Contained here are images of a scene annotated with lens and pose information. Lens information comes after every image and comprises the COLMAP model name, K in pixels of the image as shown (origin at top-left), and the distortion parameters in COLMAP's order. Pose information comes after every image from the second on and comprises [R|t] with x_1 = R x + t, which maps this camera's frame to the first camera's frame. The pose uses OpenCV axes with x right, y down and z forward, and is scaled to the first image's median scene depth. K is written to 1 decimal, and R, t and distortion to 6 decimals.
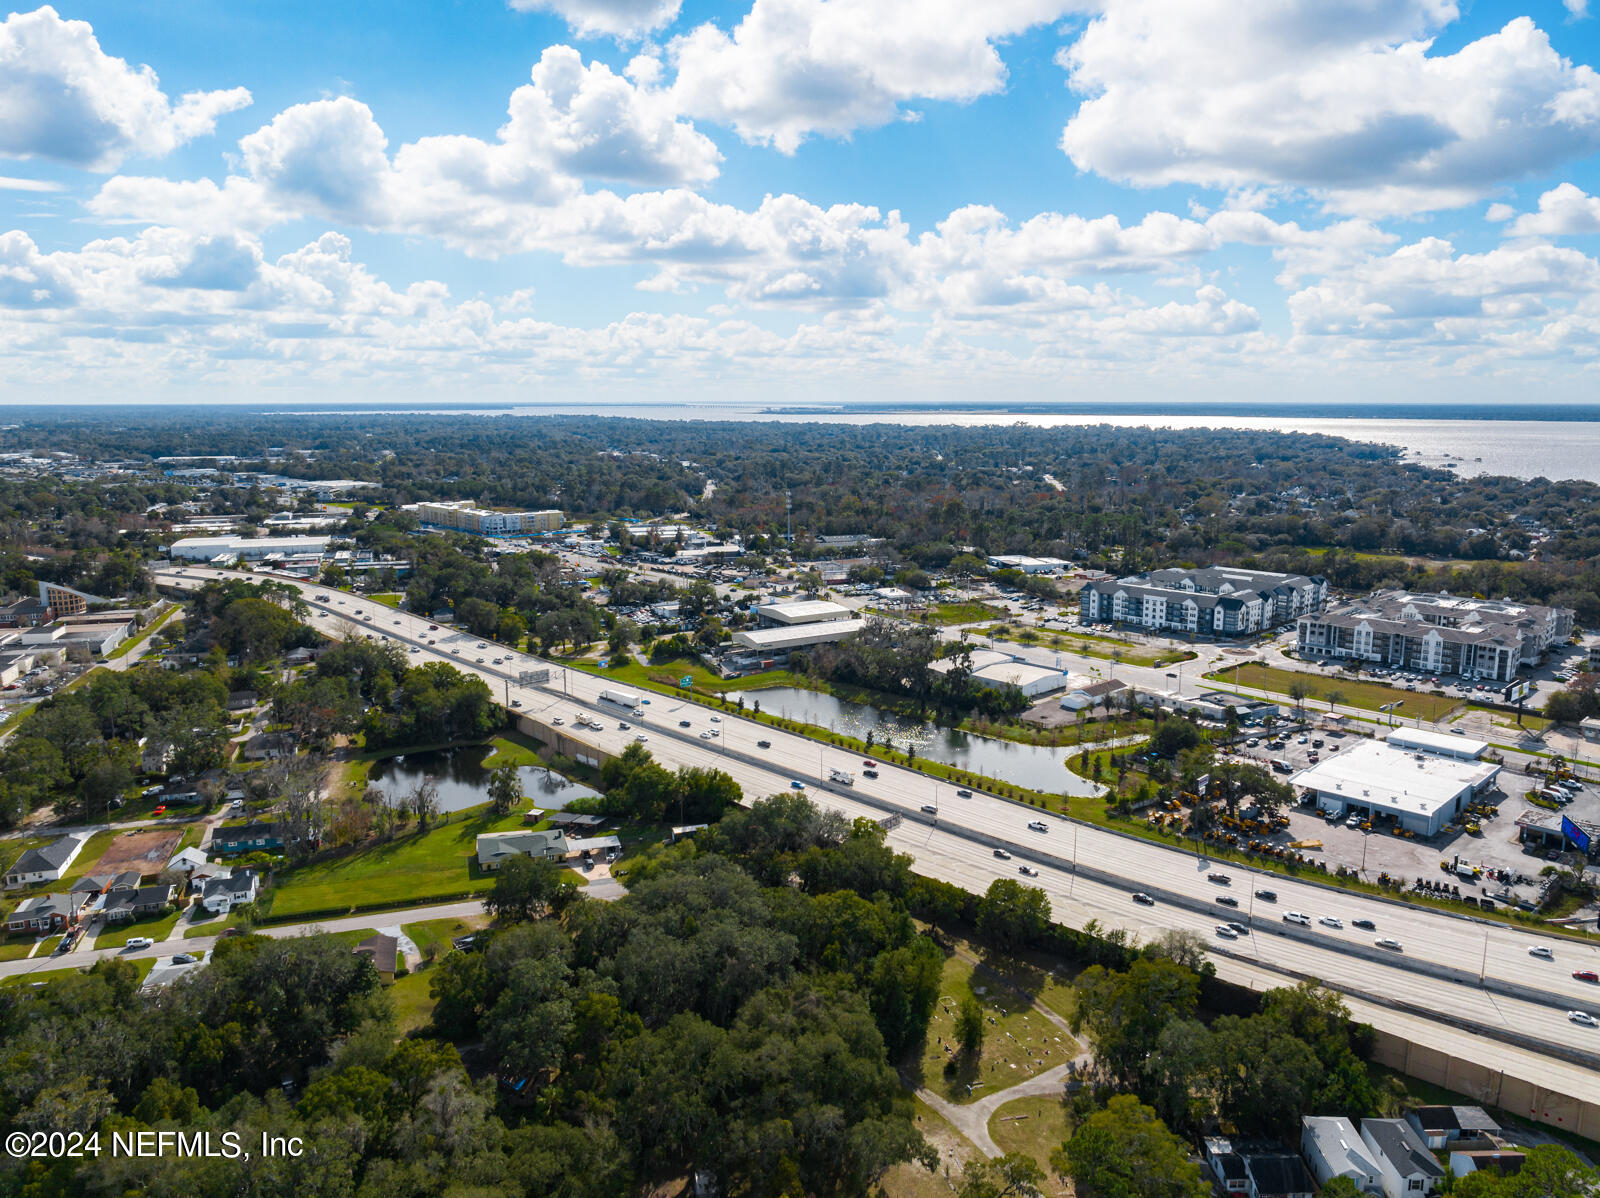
lens RADIAL K [[1128.8, 0, 809.1], [0, 1128.8, 608.6], [0, 0, 1]] dist [-0.029827, 0.017189]
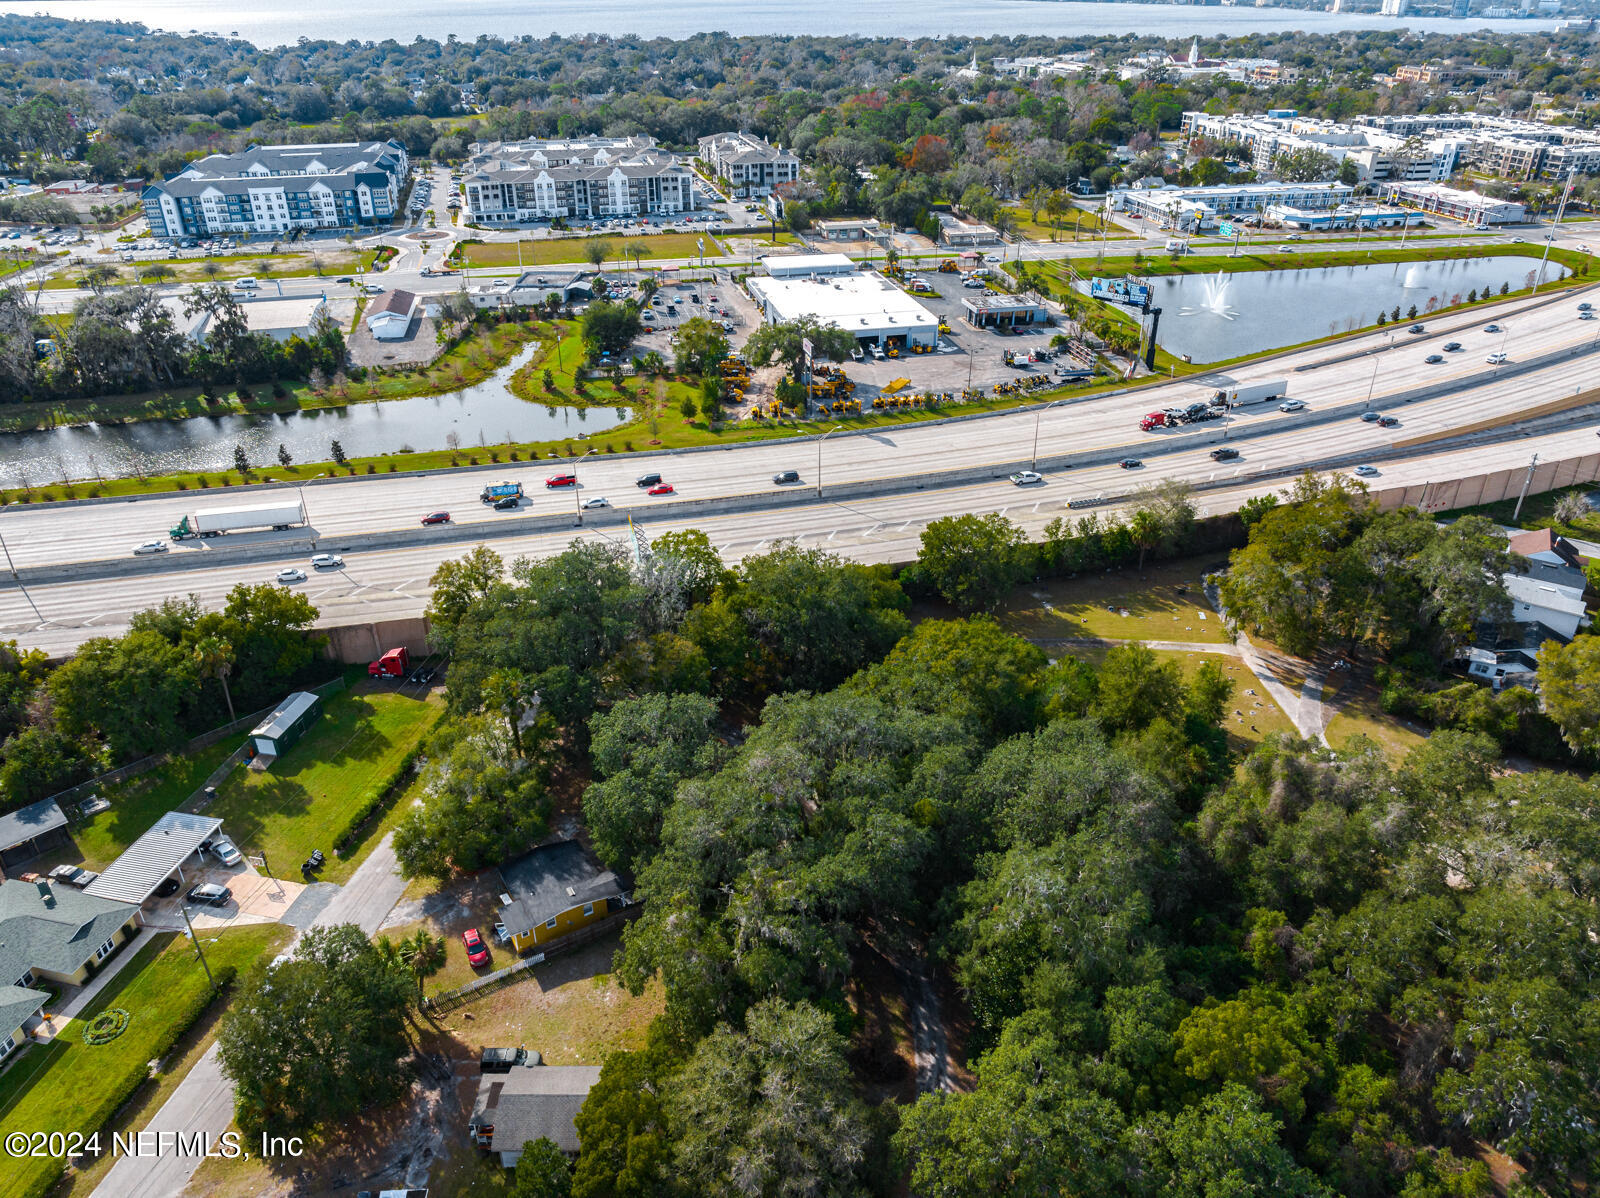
lens RADIAL K [[1128.8, 0, 802.2], [0, 1128.8, 594.6], [0, 0, 1]] dist [-0.029827, 0.017189]
pose [[0.513047, -0.415728, 0.750968, -0.202237], [0.159564, 0.905828, 0.392446, -0.001327], [-0.843399, -0.081516, 0.531068, 0.351565]]
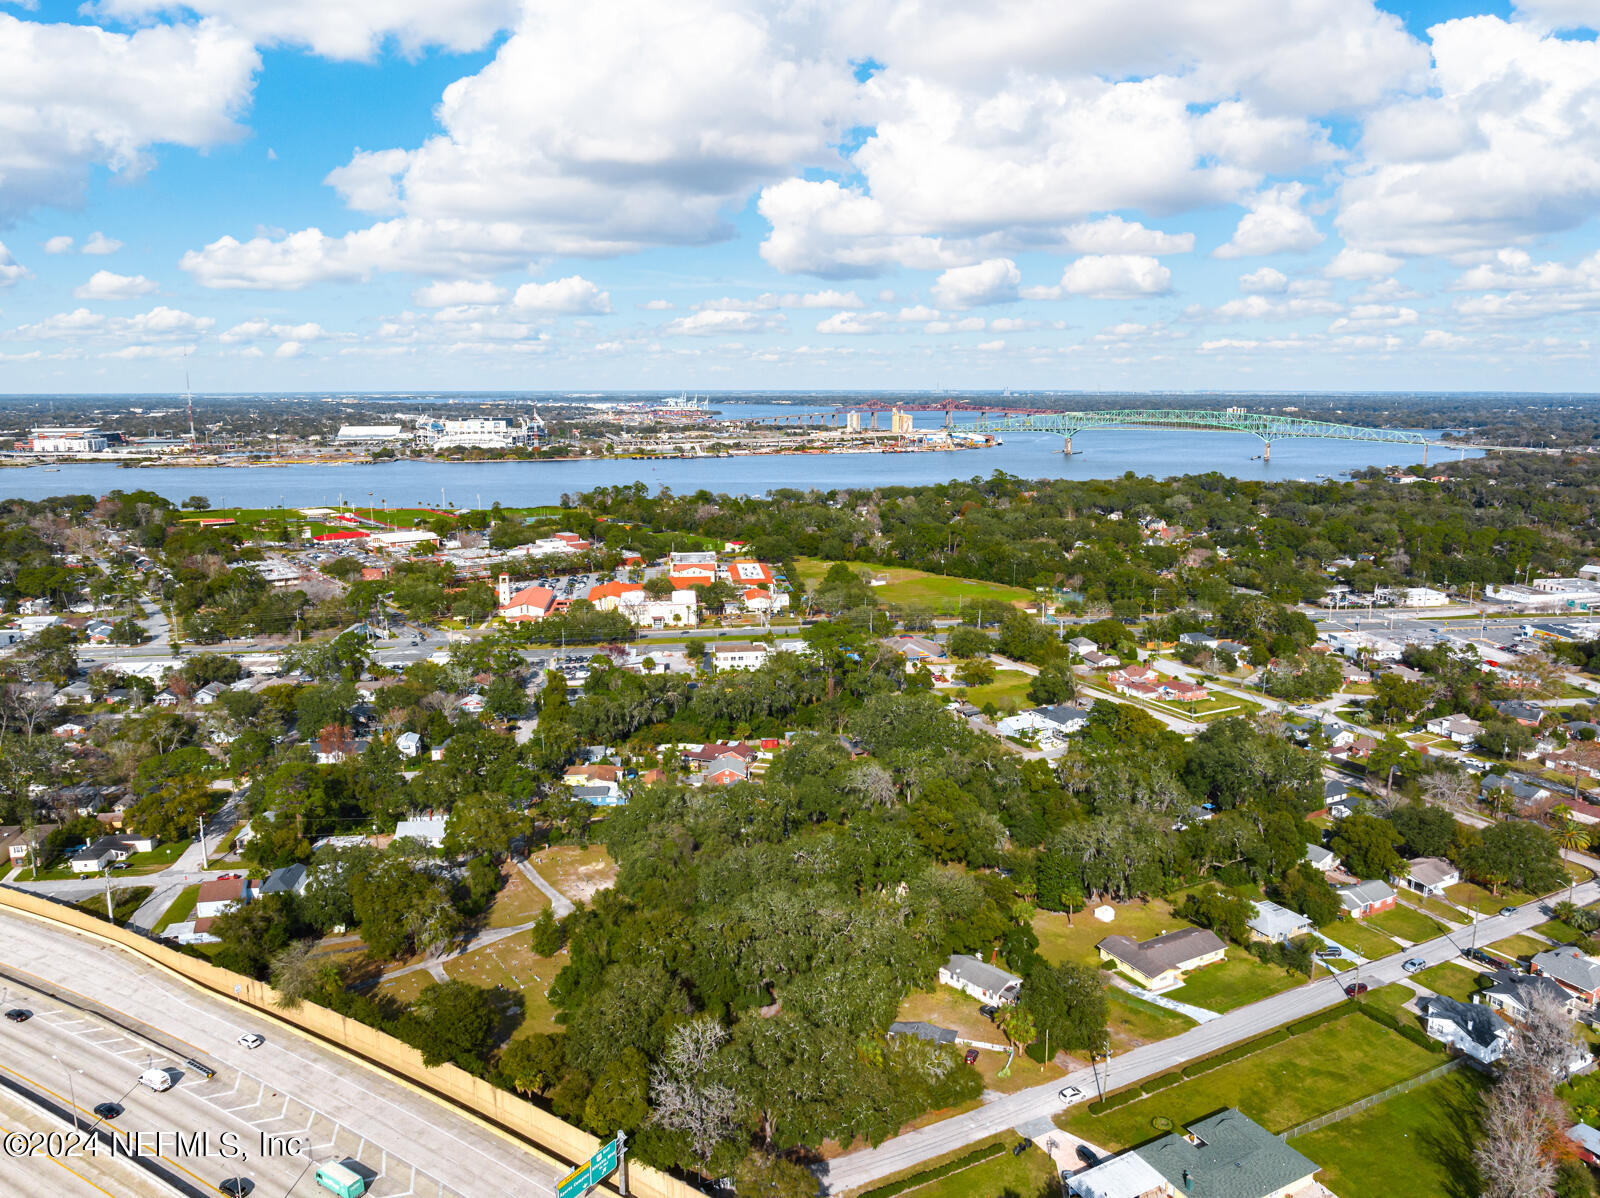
lens RADIAL K [[1128.8, 0, 814.1], [0, 1128.8, 624.4], [0, 0, 1]] dist [-0.029827, 0.017189]
pose [[-0.982525, 0.037472, -0.182319, 0.029632], [-0.035105, 0.924641, 0.379220, -0.152681], [0.182790, 0.378993, -0.907167, 0.821641]]
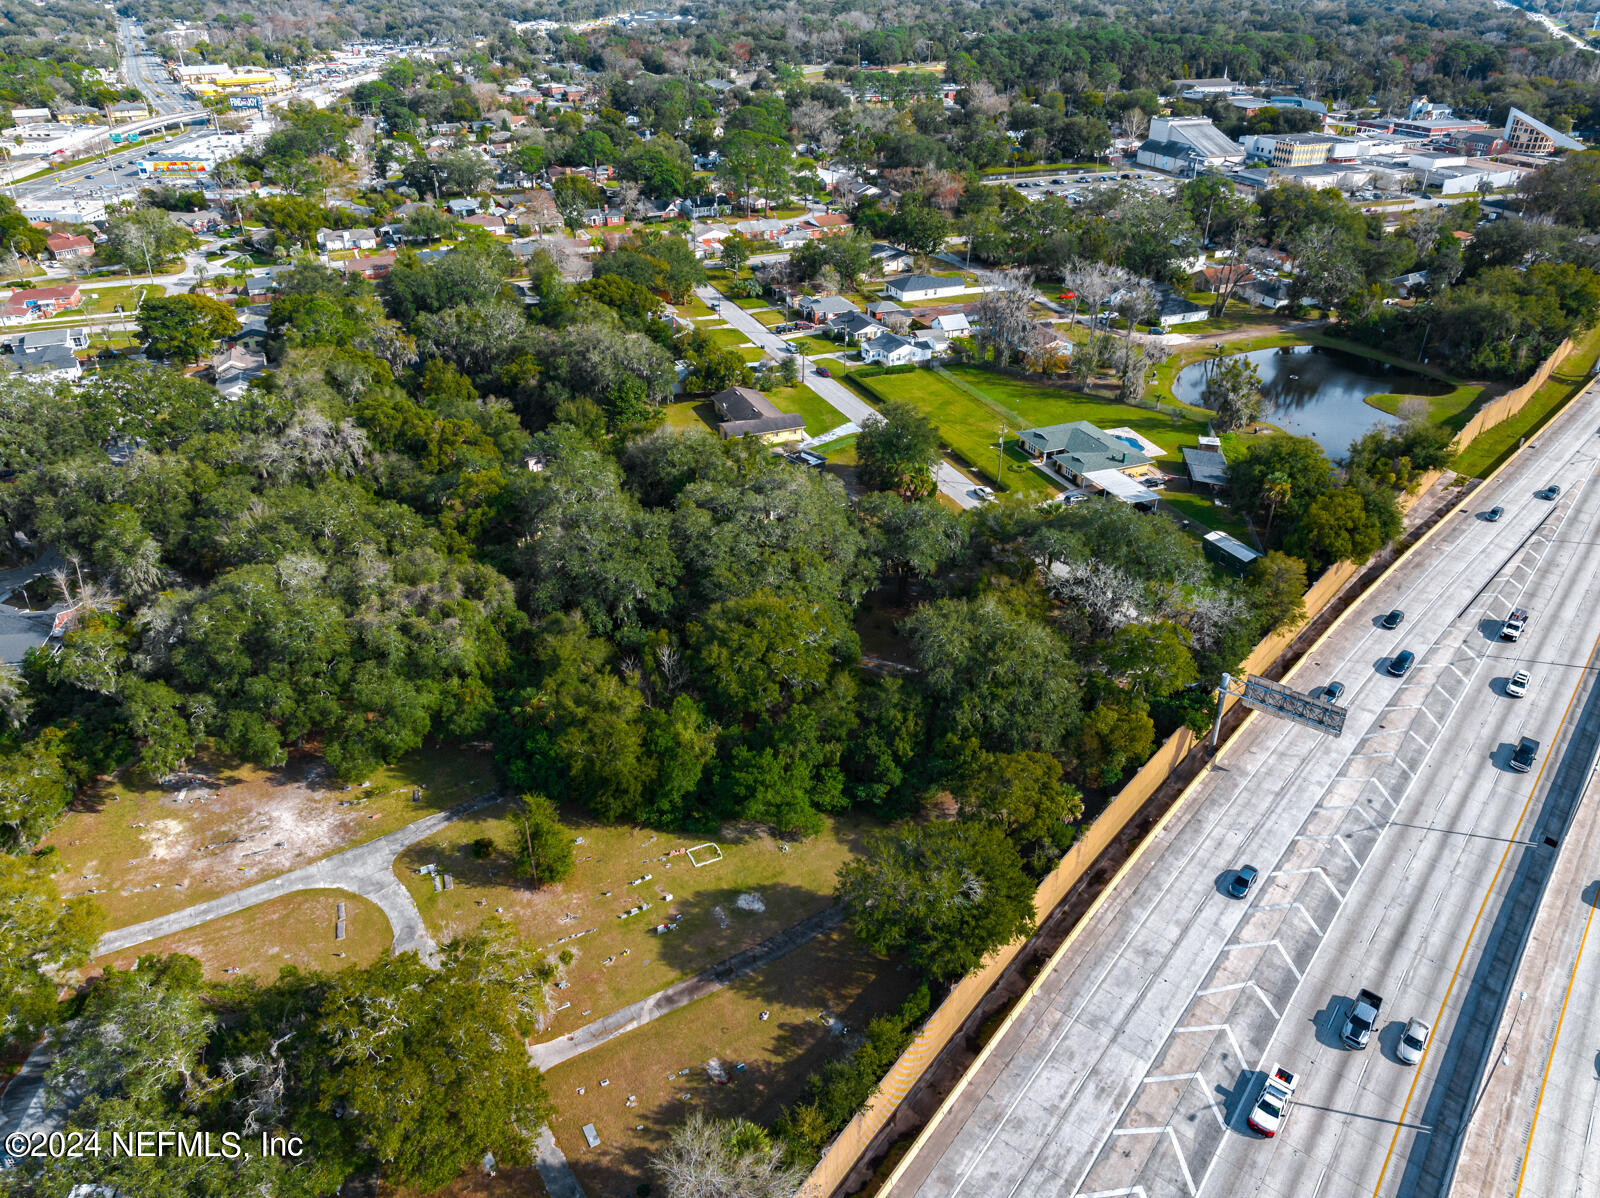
lens RADIAL K [[1128.8, 0, 800.5], [0, 1128.8, 580.5], [0, 0, 1]] dist [-0.029827, 0.017189]
pose [[0.082542, 0.488925, -0.868412, 0.242792], [-0.183419, 0.863953, 0.468981, -0.014144], [0.979563, 0.120573, 0.160990, 0.424581]]
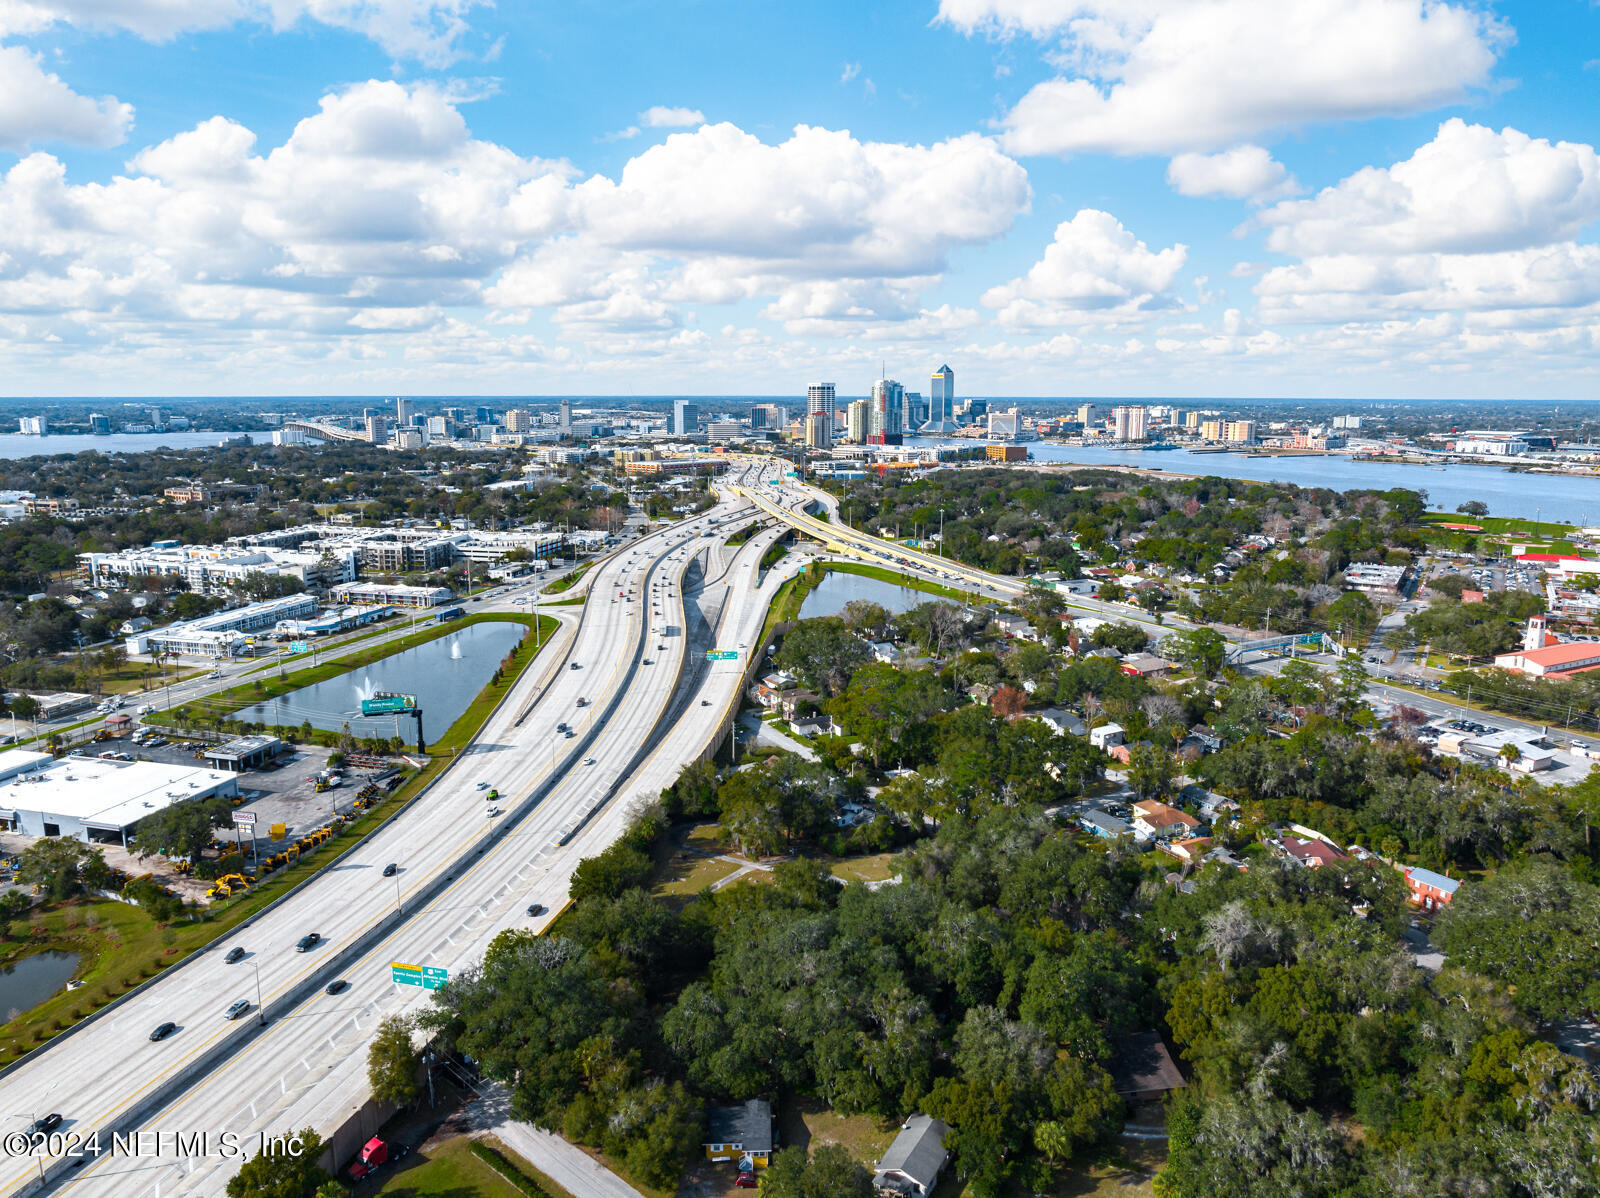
lens RADIAL K [[1128.8, 0, 812.4], [0, 1128.8, 593.5], [0, 0, 1]] dist [-0.029827, 0.017189]
pose [[-0.519261, -0.152861, 0.840834, -0.354909], [0.154079, 0.951007, 0.268042, -0.107211], [-0.840611, 0.268738, -0.470268, 0.617088]]
